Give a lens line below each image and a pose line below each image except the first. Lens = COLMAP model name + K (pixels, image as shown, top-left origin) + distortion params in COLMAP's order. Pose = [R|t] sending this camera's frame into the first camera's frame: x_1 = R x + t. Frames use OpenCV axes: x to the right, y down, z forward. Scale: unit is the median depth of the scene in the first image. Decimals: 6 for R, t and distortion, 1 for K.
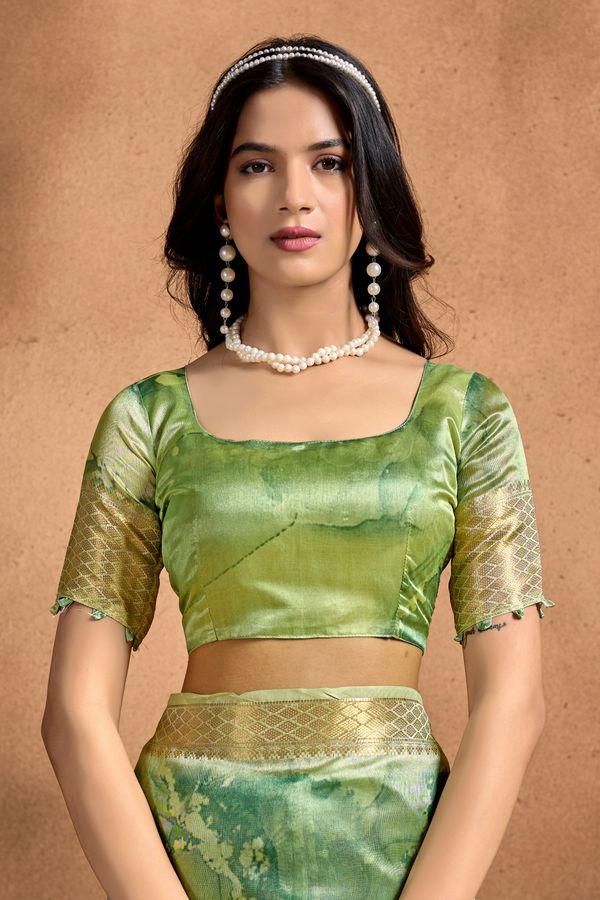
lens RADIAL K [[1714.1, 0, 269.3], [0, 1714.1, 450.0], [0, 0, 1]] dist [0.008324, 0.035317]
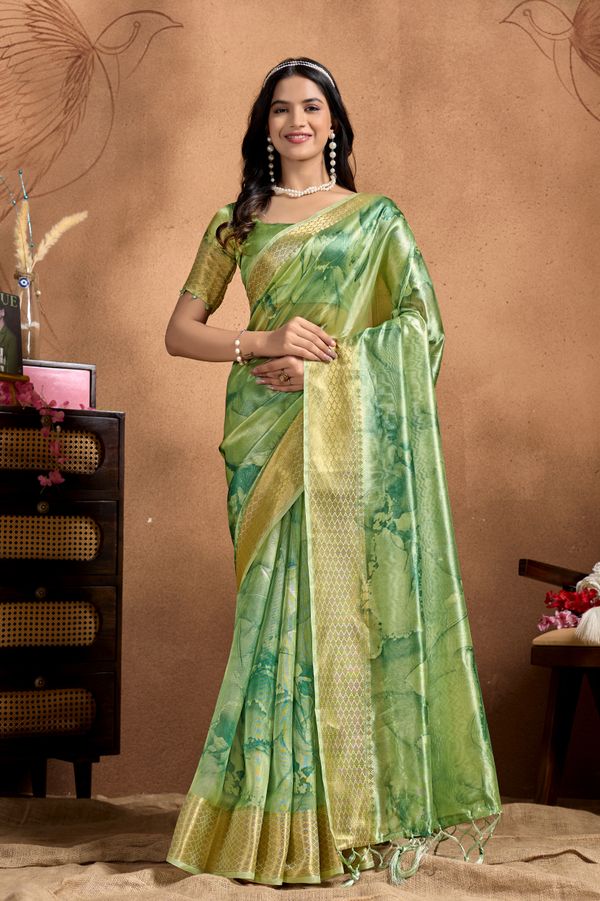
lens RADIAL K [[1328.2, 0, 299.7], [0, 1328.2, 403.5], [0, 0, 1]] dist [0.007057, -0.008622]
pose [[0.999957, -0.002130, 0.008989, -0.000577], [0.002809, 0.997083, -0.076275, 0.264808], [-0.008800, 0.076297, 0.997046, -0.554848]]
